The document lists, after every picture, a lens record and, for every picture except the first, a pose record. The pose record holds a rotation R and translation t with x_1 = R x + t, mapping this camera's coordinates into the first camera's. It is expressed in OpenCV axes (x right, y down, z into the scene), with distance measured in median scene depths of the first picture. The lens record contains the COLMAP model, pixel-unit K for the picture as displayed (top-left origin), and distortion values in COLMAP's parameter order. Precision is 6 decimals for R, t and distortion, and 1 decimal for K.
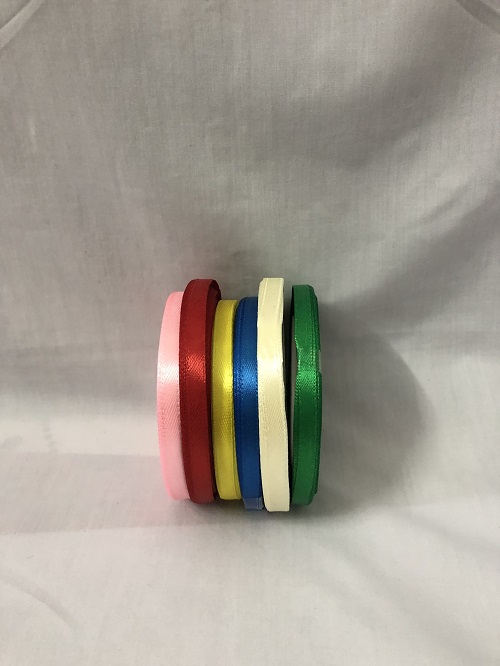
lens RADIAL K [[537.7, 0, 266.4], [0, 537.7, 360.9], [0, 0, 1]] dist [-0.016816, -0.001745]
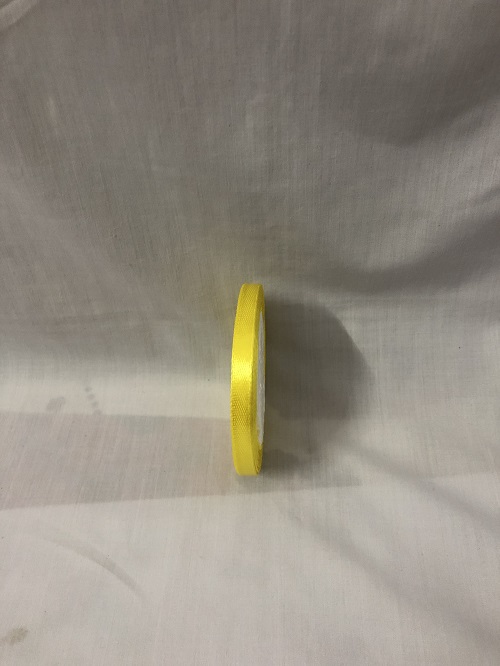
lens RADIAL K [[540.9, 0, 250.0], [0, 540.9, 333.0], [0, 0, 1]] dist [-0.011672, -0.000554]
pose [[0.999833, 0.007087, -0.016816, -0.087201], [-0.002300, 0.963102, 0.269126, -0.303678], [0.018103, -0.269043, 0.962958, 0.020067]]
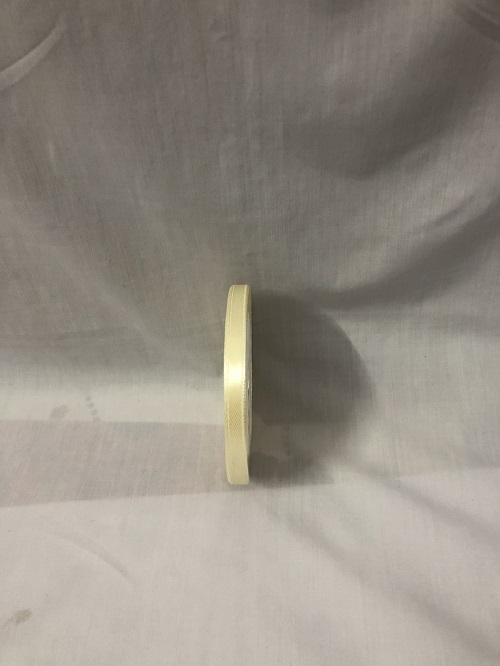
lens RADIAL K [[551.4, 0, 256.2], [0, 551.4, 333.9], [0, 0, 1]] dist [0.005366, -0.003679]
pose [[0.999302, -0.003940, -0.037146, -0.004222], [0.013258, 0.967091, 0.254086, -0.350017], [0.034922, -0.254401, 0.966468, -0.115623]]
